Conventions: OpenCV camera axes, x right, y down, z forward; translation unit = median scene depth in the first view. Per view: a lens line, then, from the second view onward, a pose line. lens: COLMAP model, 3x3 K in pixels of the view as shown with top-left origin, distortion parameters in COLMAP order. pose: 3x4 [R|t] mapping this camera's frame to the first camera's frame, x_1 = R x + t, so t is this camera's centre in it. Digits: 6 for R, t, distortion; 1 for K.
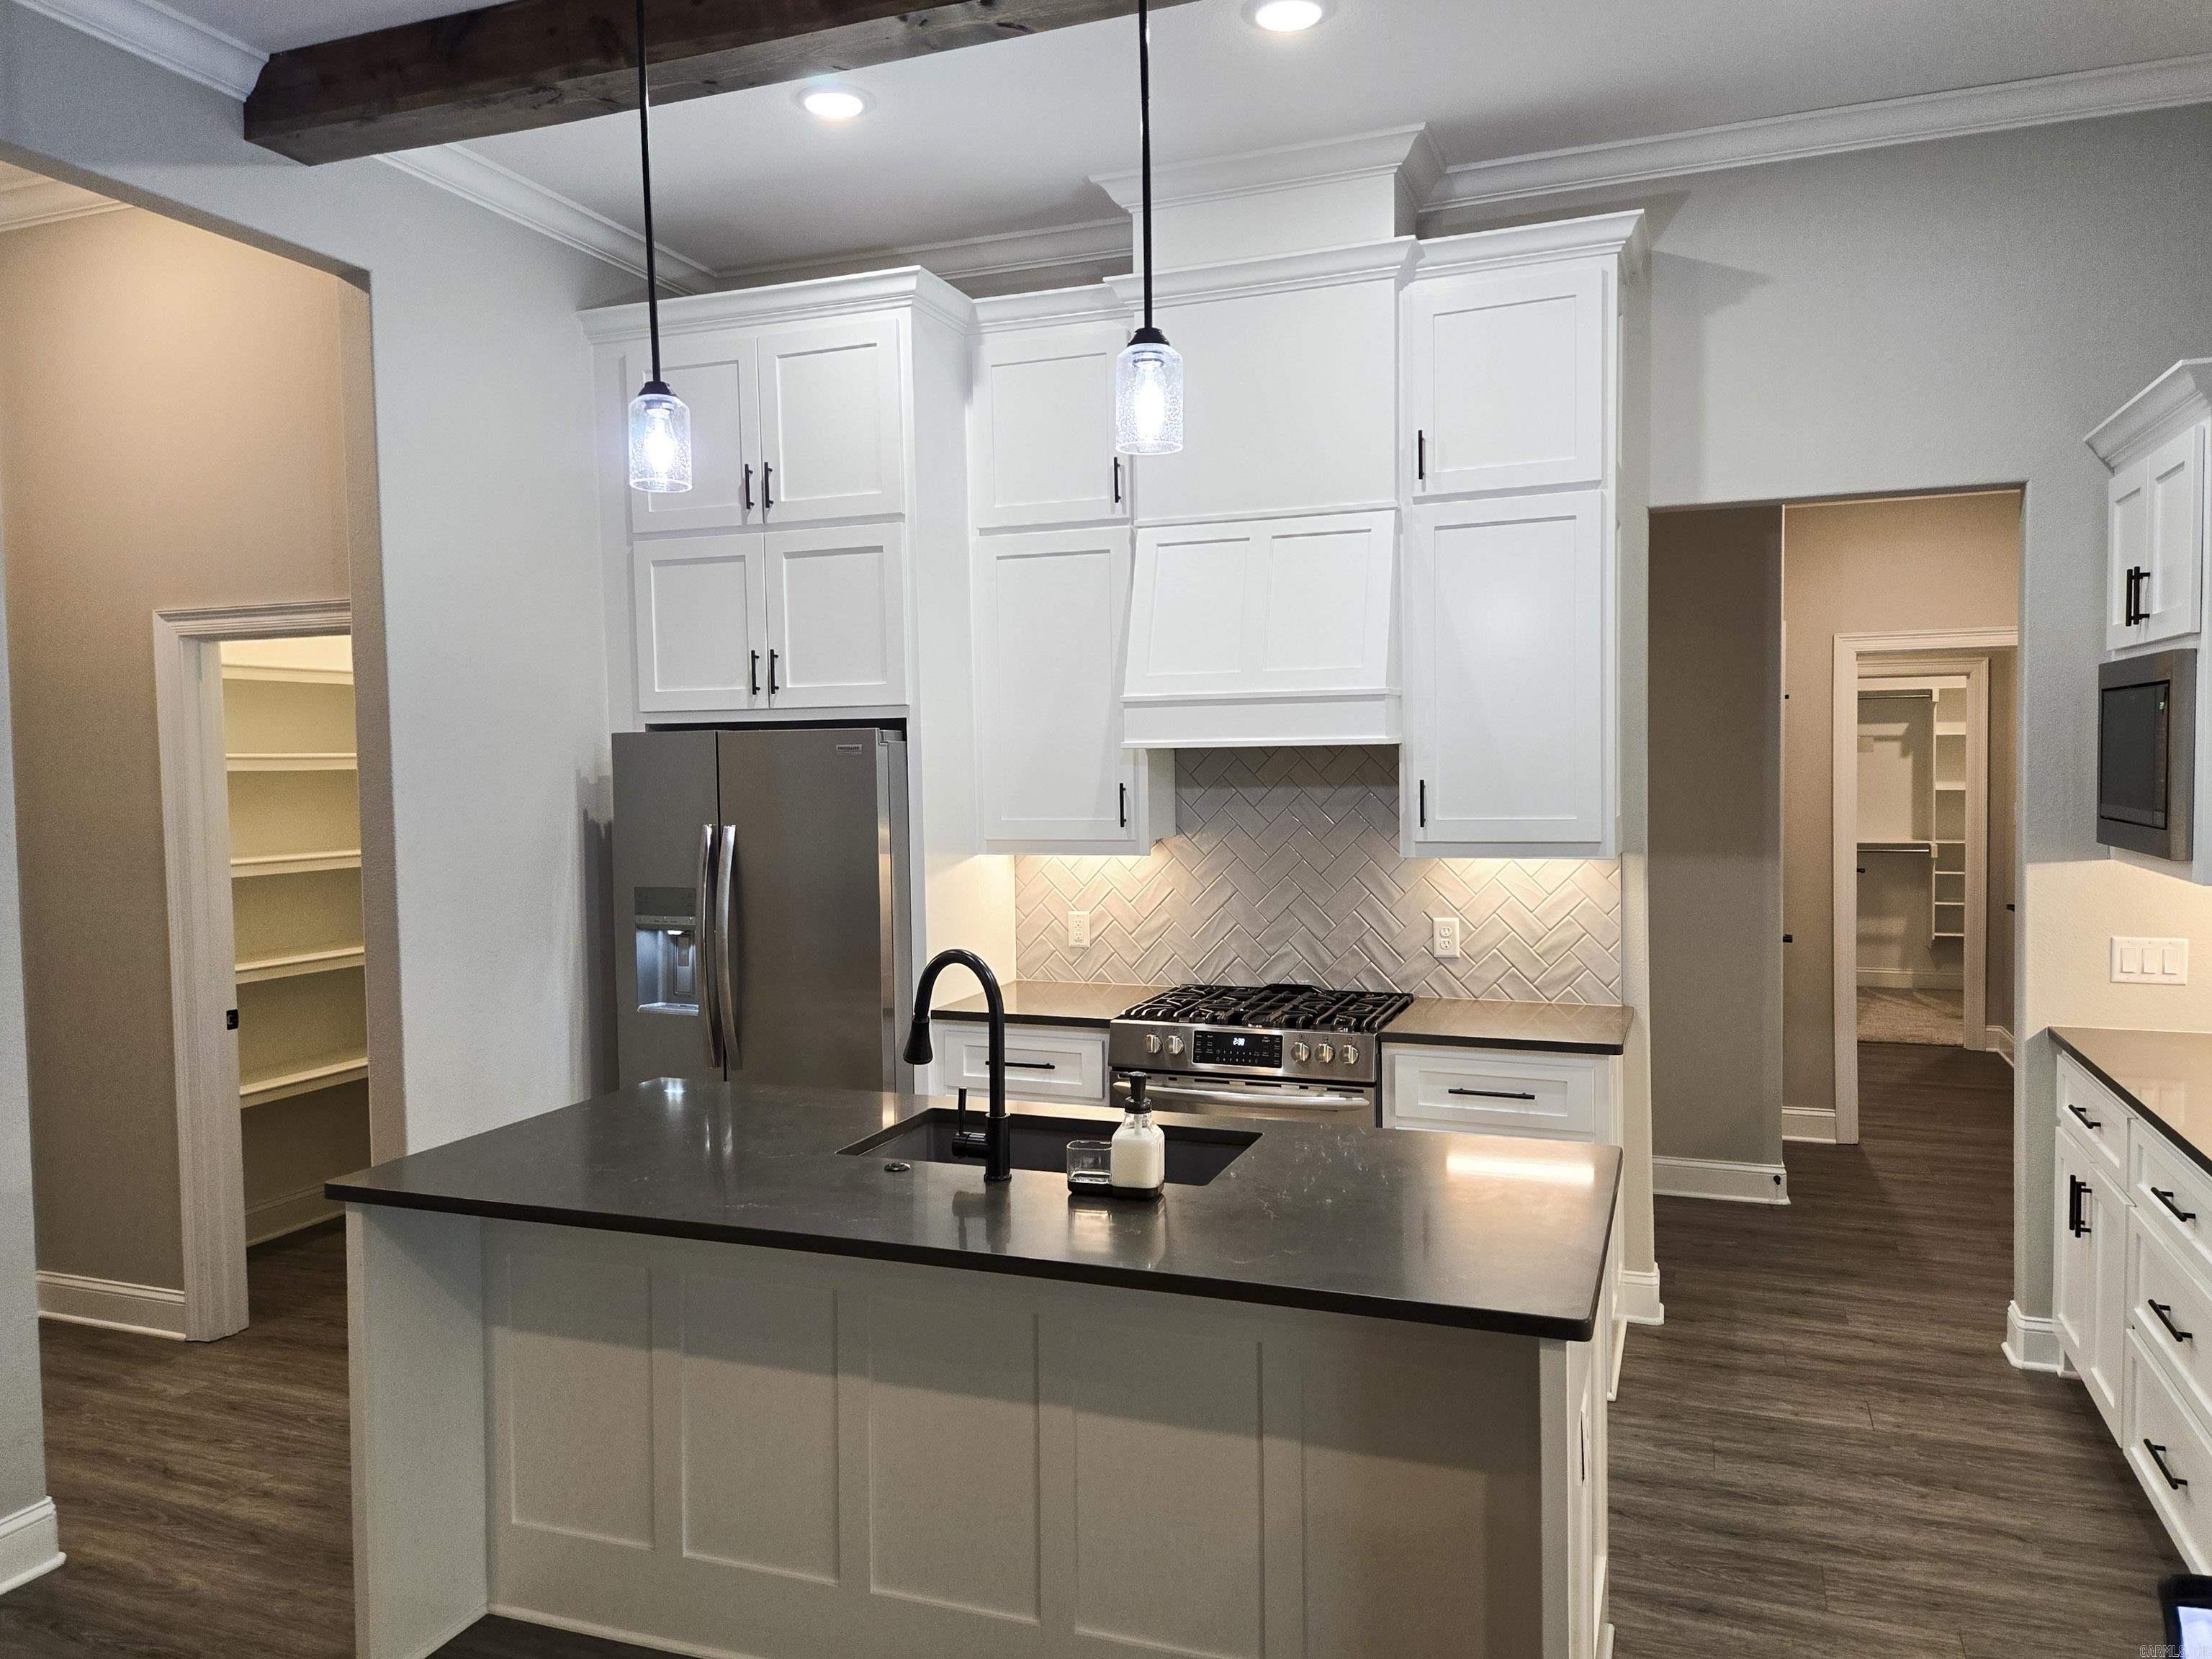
lens RADIAL K [[1601.9, 0, 1102.6], [0, 1601.9, 807.6], [0, 0, 1]] dist [0.102863, -0.128679]
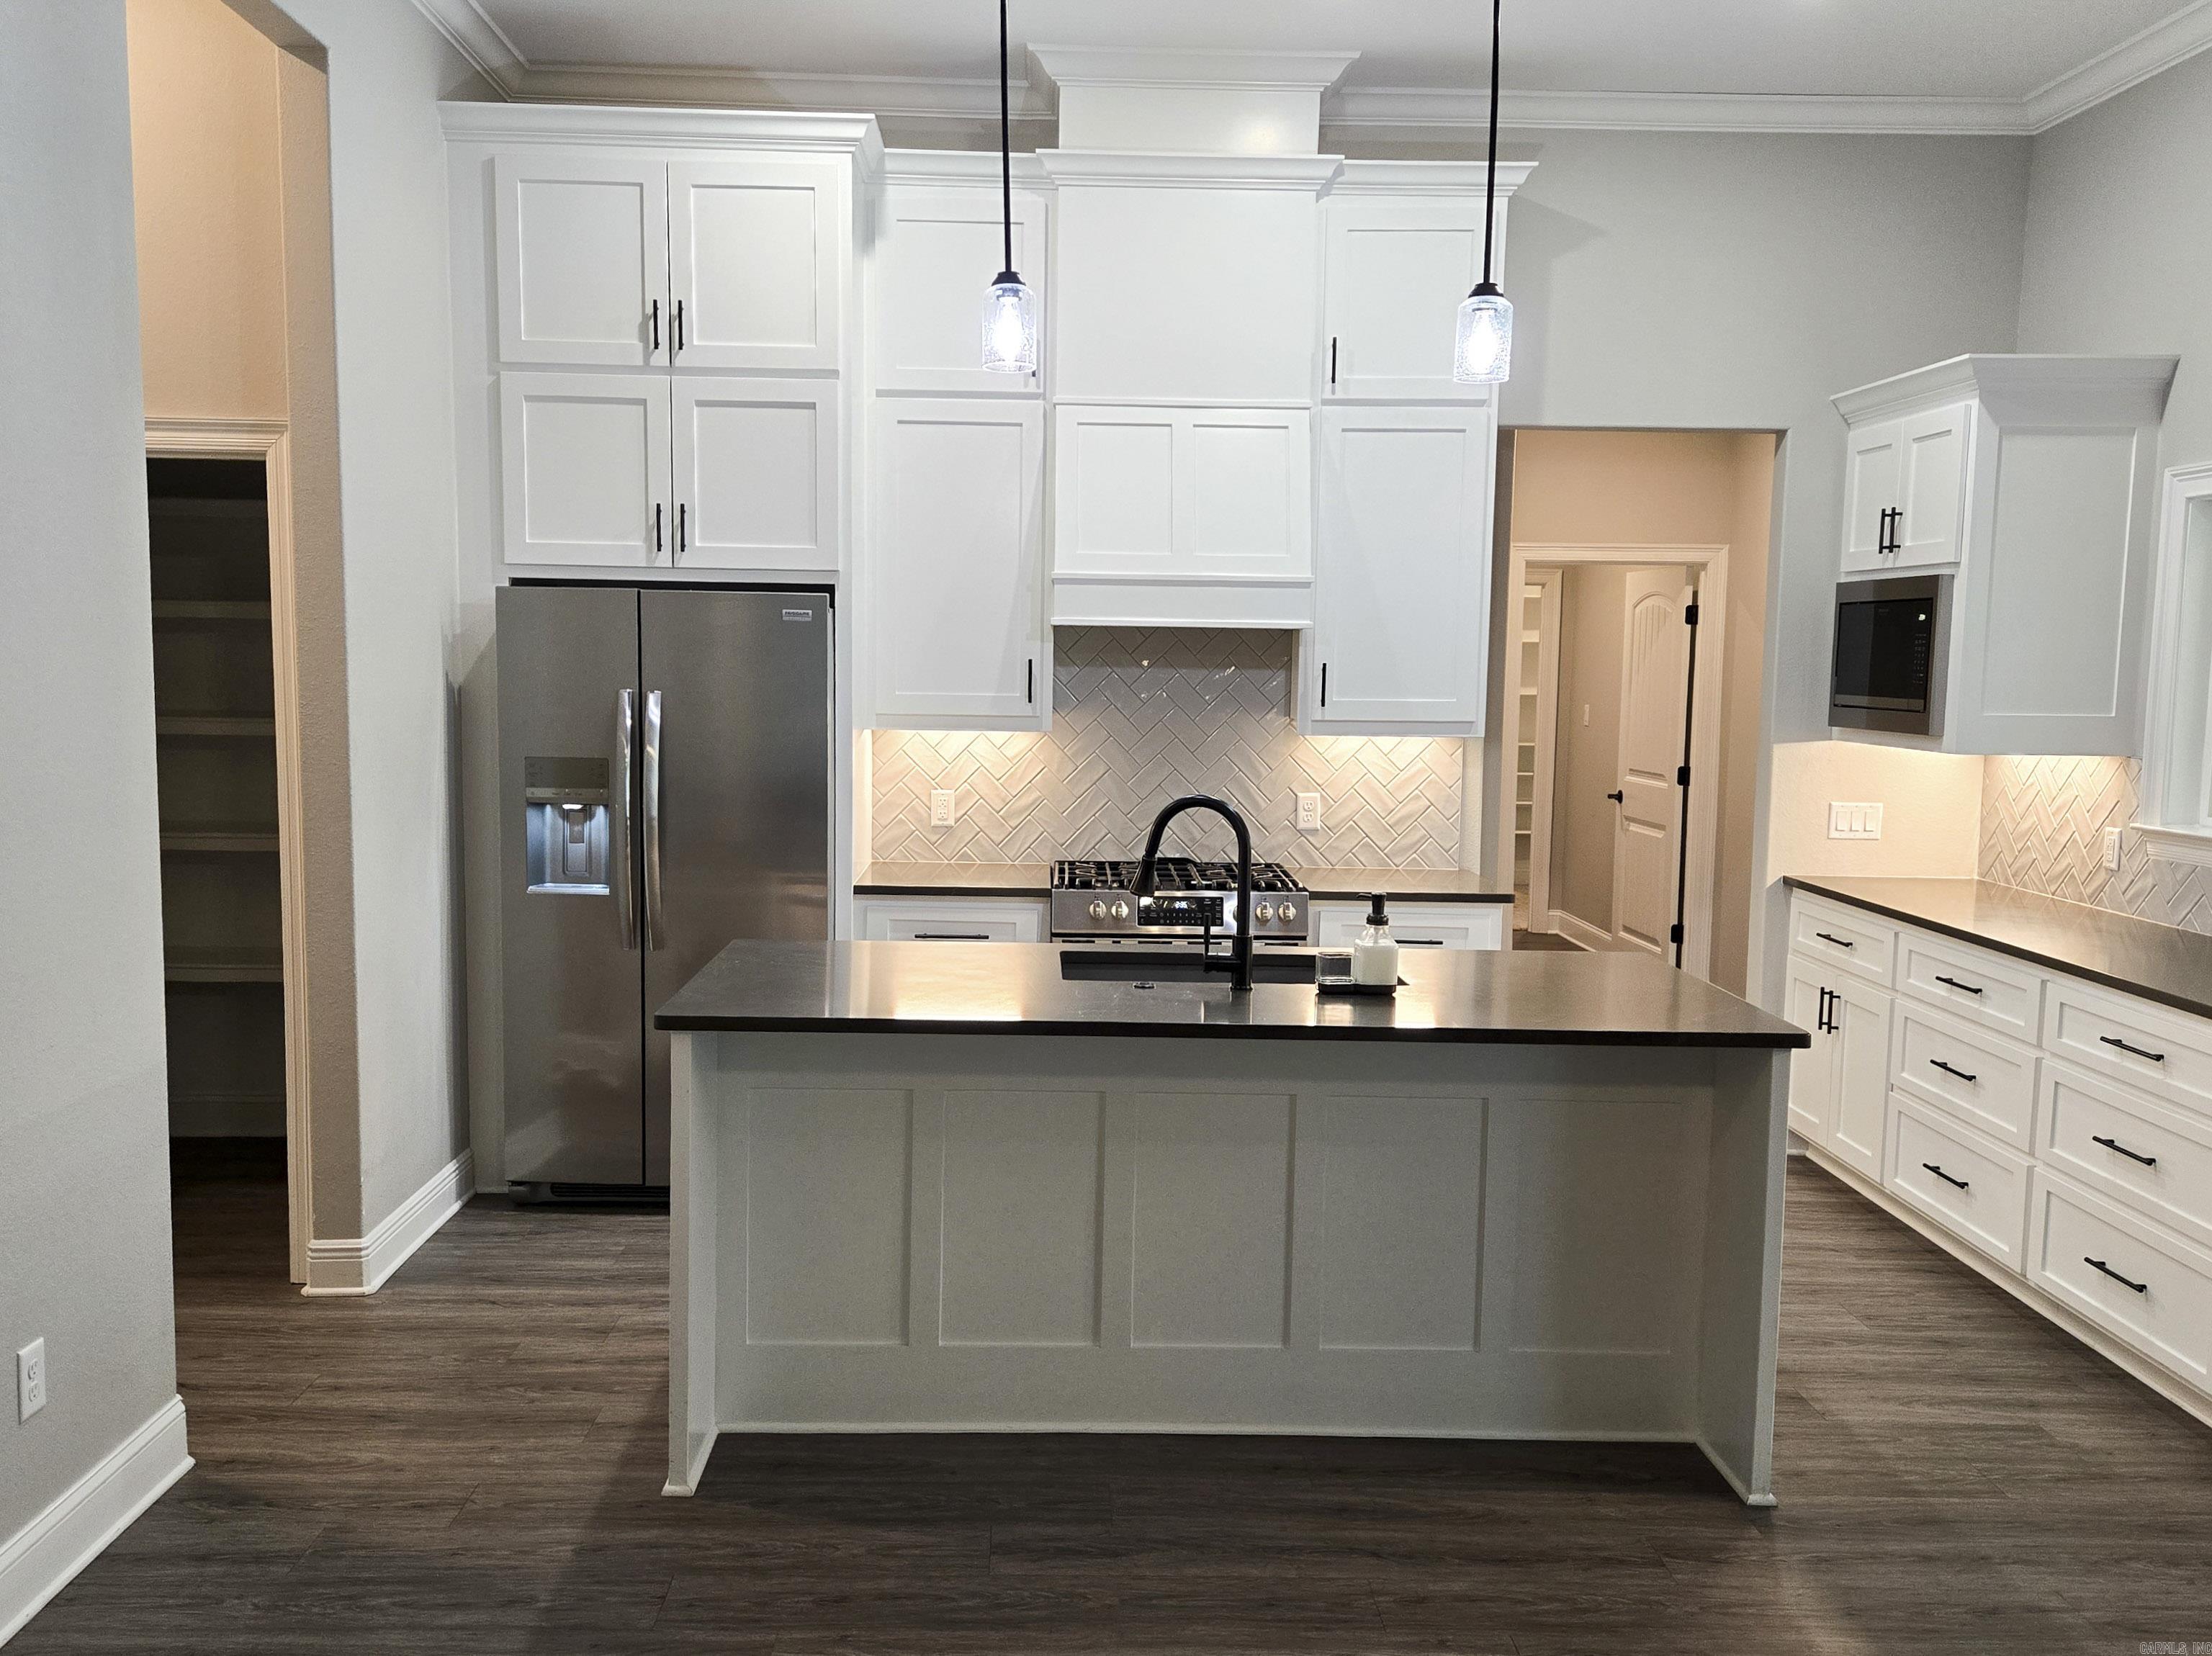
lens RADIAL K [[1960.0, 0, 1106.0], [0, 1960.0, 828.0], [0, 0, 1]] dist [0.083193, -0.072290]
pose [[0.920918, -0.004730, 0.389728, -0.436002], [-0.017833, 0.998368, 0.054257, 0.023590], [-0.389349, -0.056916, 0.919330, -0.161254]]
